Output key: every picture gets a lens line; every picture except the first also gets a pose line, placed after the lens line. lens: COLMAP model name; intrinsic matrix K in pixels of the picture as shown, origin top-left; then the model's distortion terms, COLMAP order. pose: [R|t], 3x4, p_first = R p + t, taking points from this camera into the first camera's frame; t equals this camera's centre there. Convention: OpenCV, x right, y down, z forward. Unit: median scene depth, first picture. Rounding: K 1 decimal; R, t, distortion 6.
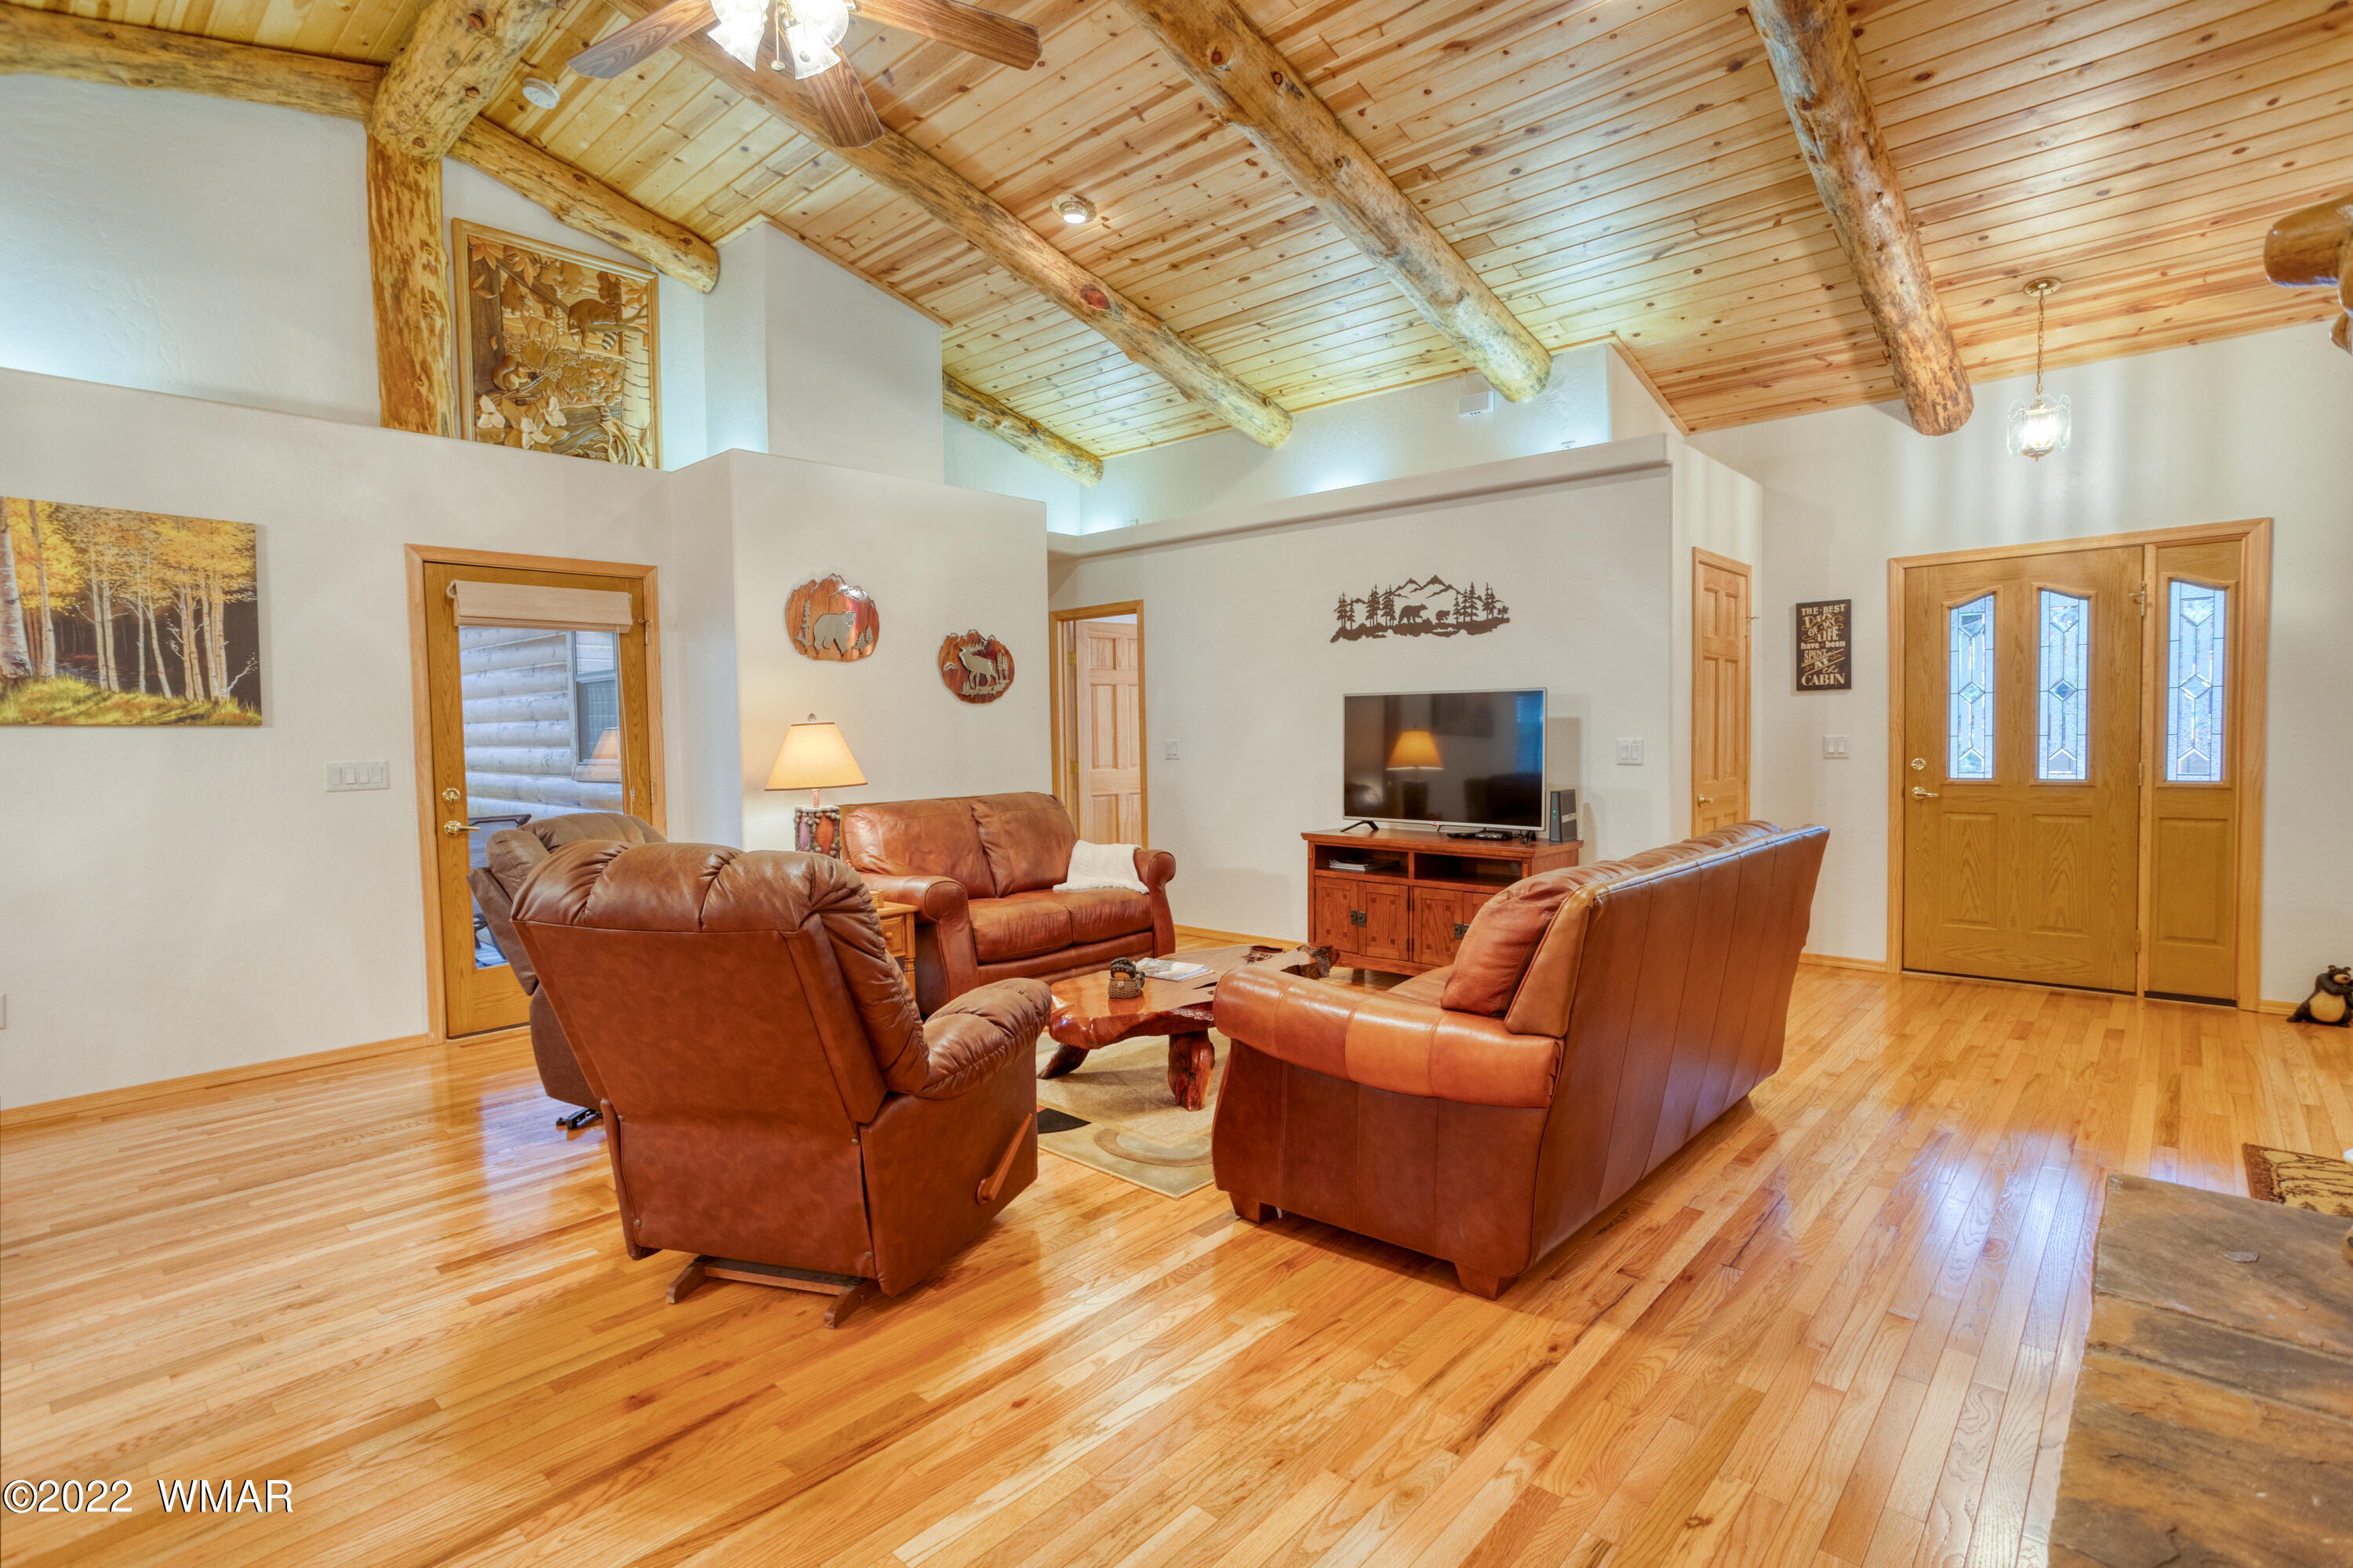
lens RADIAL K [[1146.9, 0, 1176.5], [0, 1146.9, 784.0], [0, 0, 1]] dist [-0.053243, 0.037890]
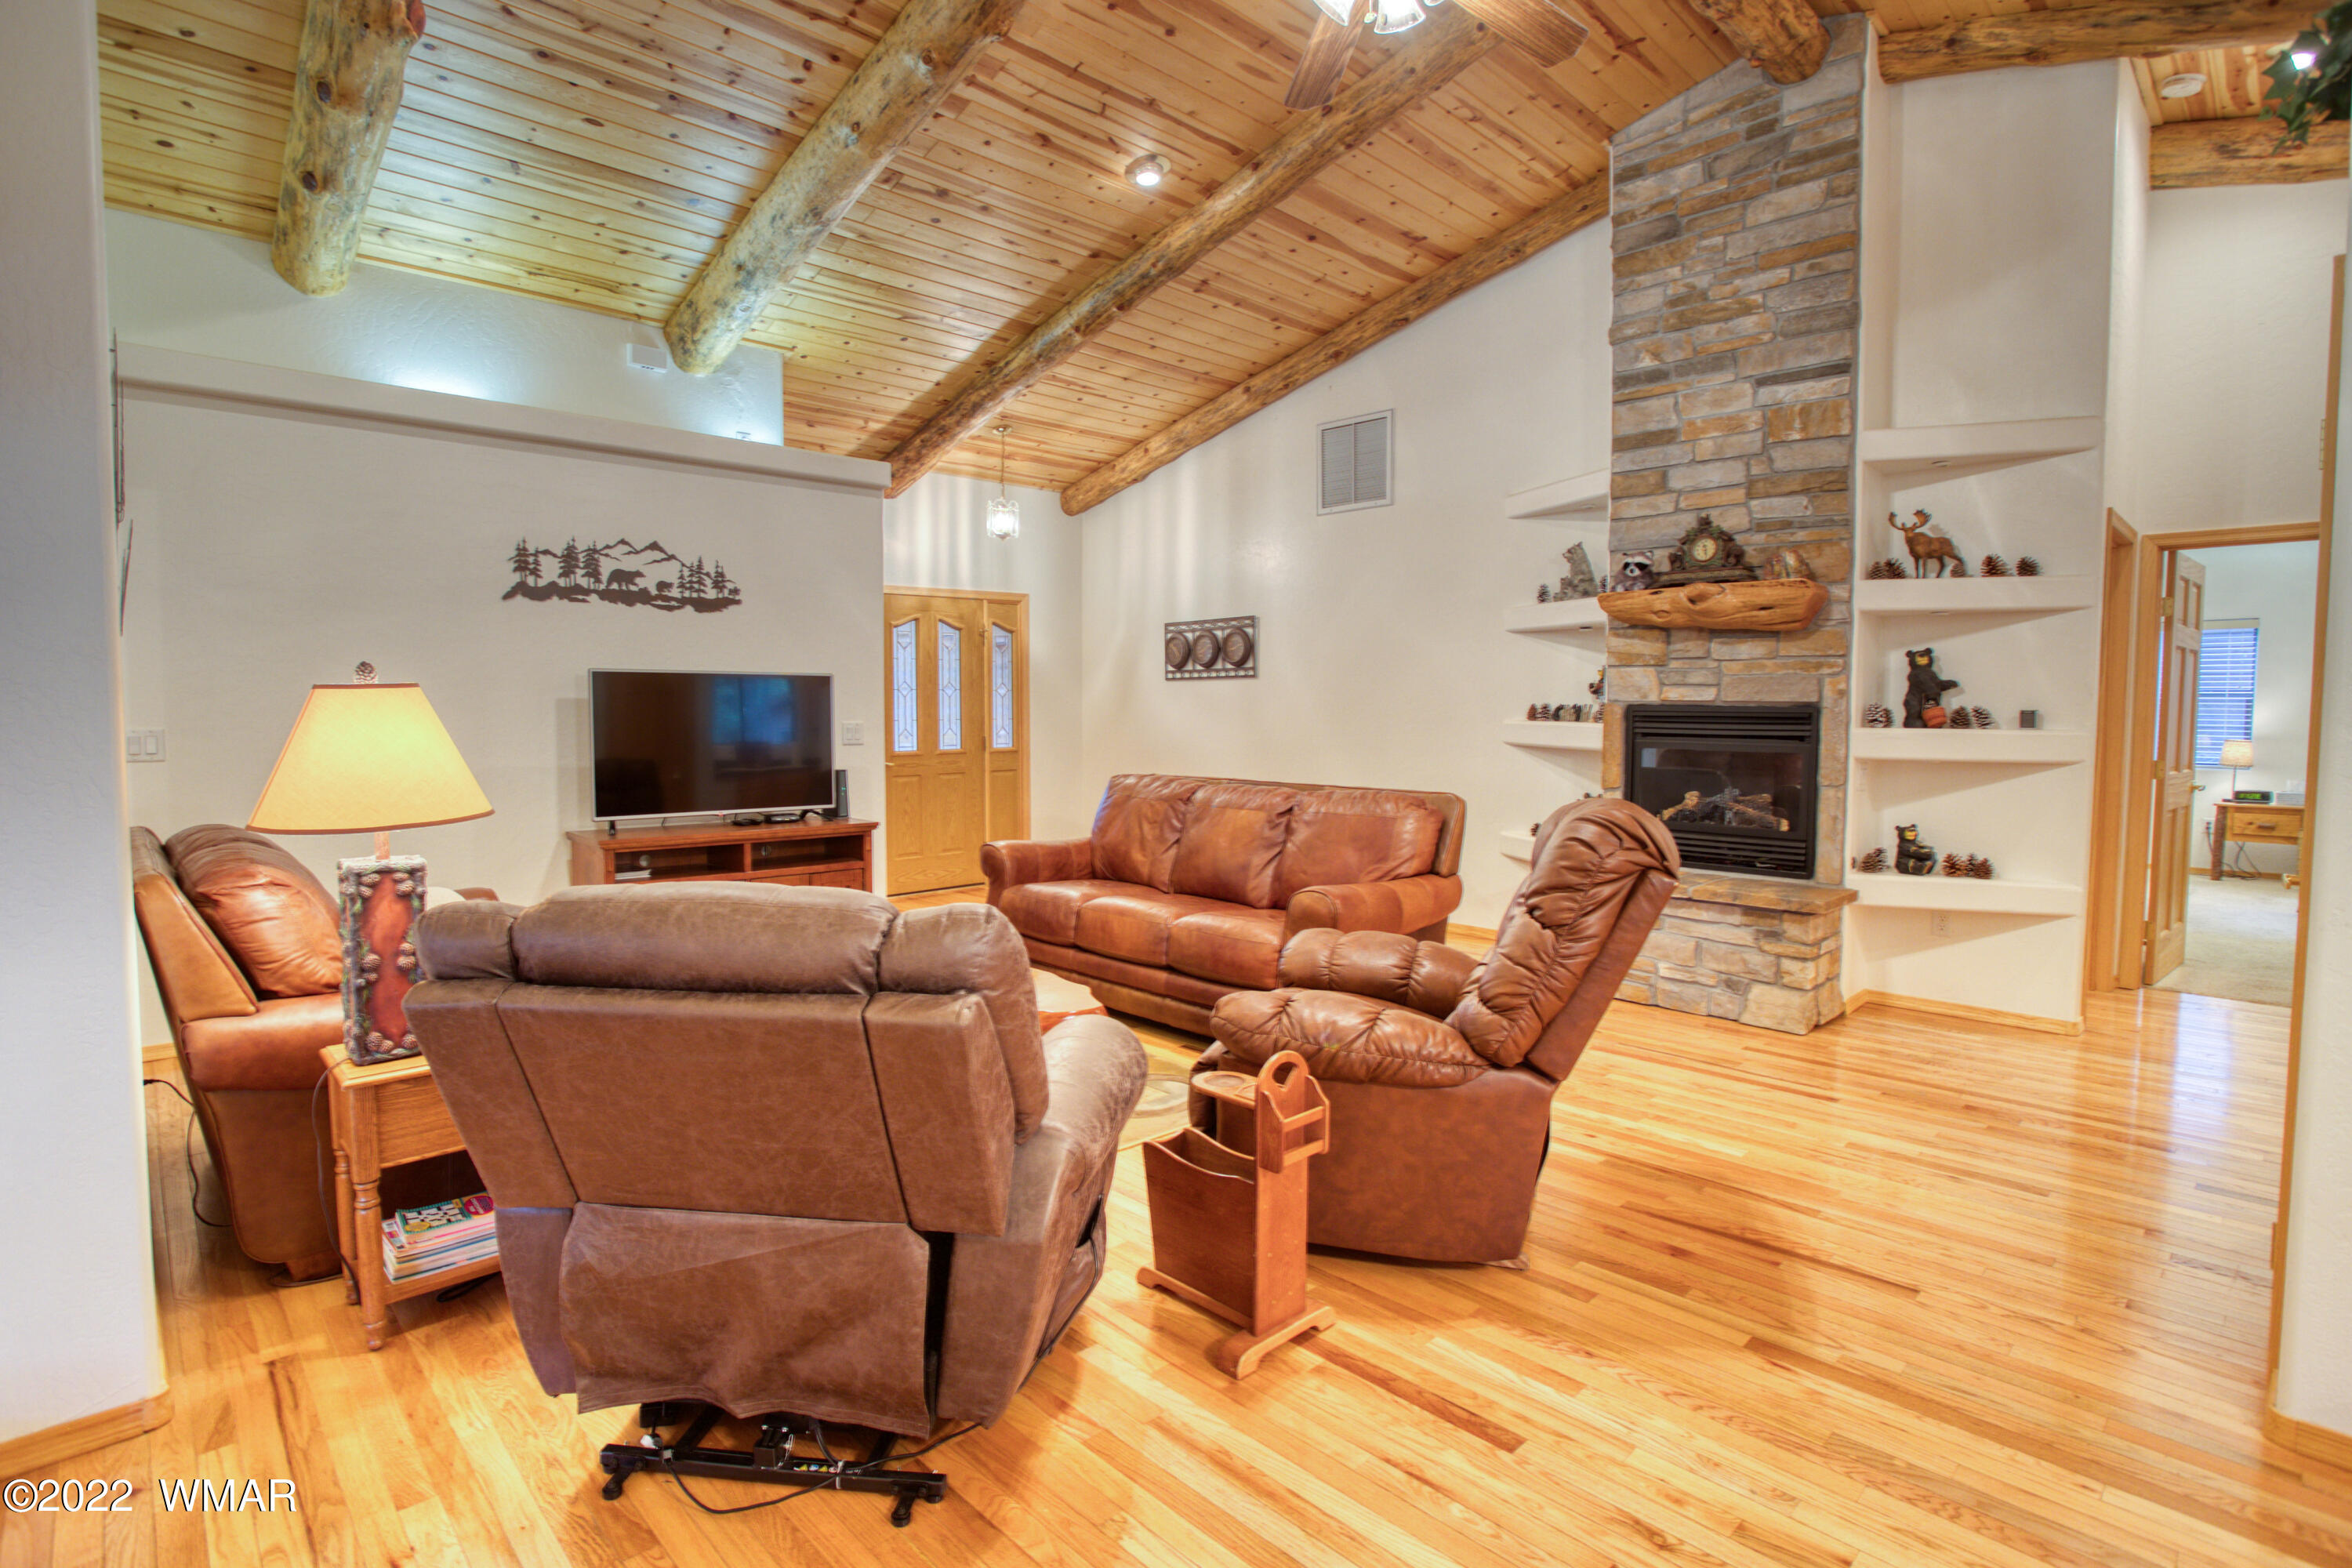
lens RADIAL K [[1145.8, 0, 1176.0], [0, 1145.8, 784.0], [0, 0, 1]] dist [-0.100585, 0.061094]
pose [[0.061031, -0.051468, 0.996808, -0.645995], [0.047120, 0.997705, 0.048629, -0.015784], [-0.997023, 0.044002, 0.063316, 0.552391]]
